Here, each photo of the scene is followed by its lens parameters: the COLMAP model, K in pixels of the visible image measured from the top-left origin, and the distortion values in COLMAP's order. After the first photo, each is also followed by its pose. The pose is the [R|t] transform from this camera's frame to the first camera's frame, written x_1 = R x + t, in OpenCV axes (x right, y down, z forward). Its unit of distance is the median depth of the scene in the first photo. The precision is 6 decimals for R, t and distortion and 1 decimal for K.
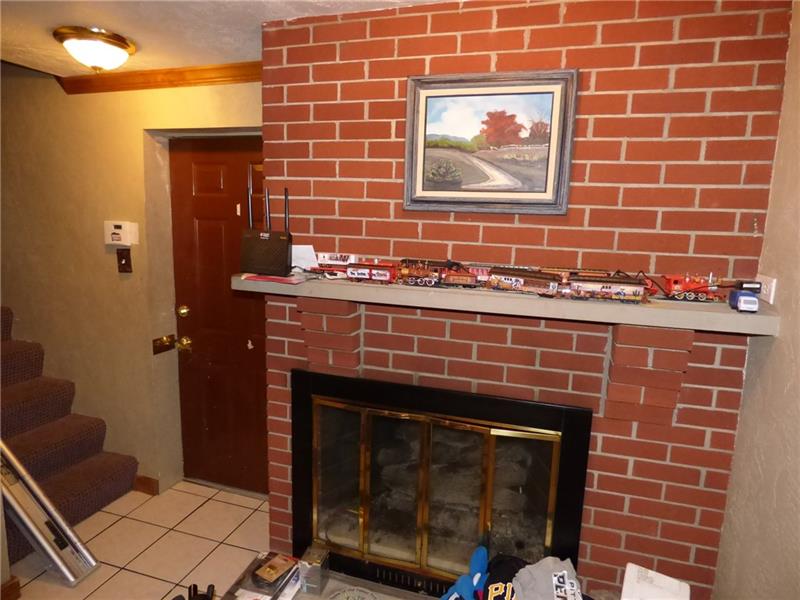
lens RADIAL K [[492.4, 0, 399.0], [0, 492.4, 298.3], [0, 0, 1]] dist [-0.002731, 0.000007]
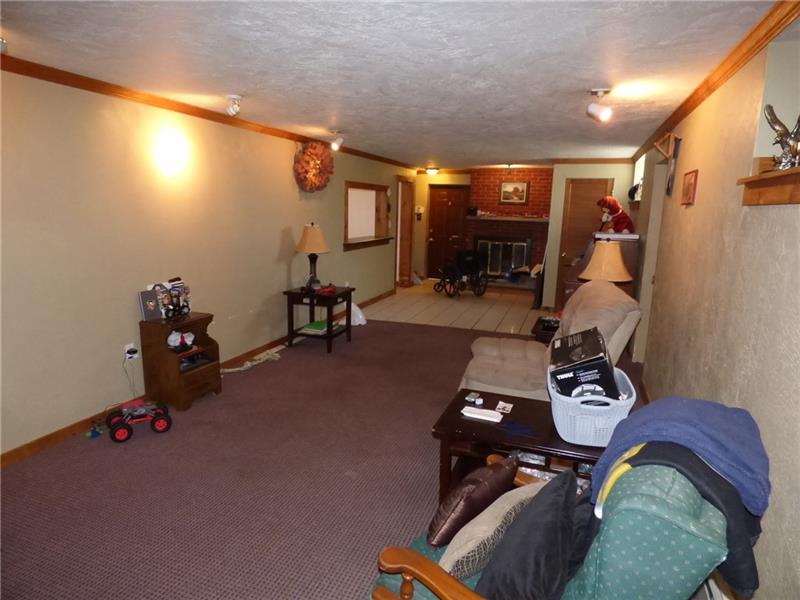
lens RADIAL K [[492.4, 0, 400.5], [0, 492.4, 300.5], [0, 0, 1]] dist [-0.002731, 0.000007]
pose [[0.998536, 0.010362, -0.053094, -0.847251], [-0.009535, 0.999830, 0.015801, 0.894258], [0.053249, -0.015272, 0.998464, -4.951134]]
